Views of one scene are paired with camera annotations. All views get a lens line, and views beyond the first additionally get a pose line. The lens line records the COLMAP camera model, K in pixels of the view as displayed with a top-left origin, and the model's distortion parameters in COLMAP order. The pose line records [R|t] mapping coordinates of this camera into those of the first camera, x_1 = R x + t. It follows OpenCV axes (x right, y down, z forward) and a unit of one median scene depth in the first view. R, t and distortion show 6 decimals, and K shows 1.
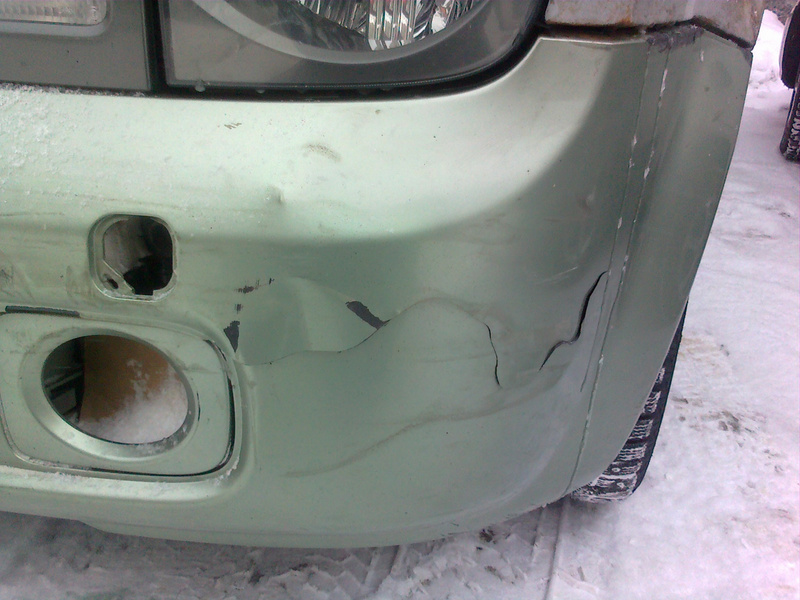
lens RADIAL K [[805.4, 0, 400.0], [0, 805.4, 300.0], [0, 0, 1]] dist [-0.016231, -0.008116]
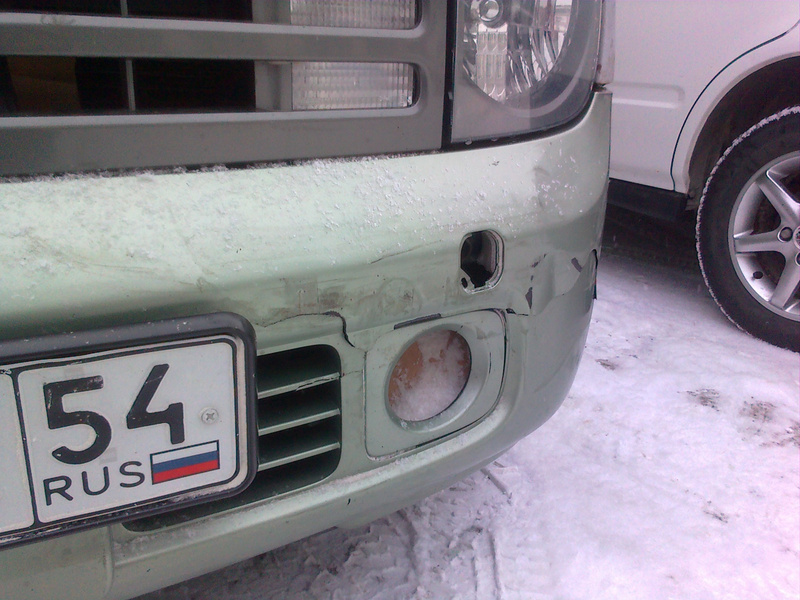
lens RADIAL K [[805.4, 0, 400.0], [0, 805.4, 300.0], [0, 0, 1]] dist [-0.016231, -0.008116]
pose [[0.706187, -0.244412, 0.664502, -1.377871], [0.287928, 0.956554, 0.045842, -0.091082], [-0.646837, 0.158956, 0.745879, 0.028802]]
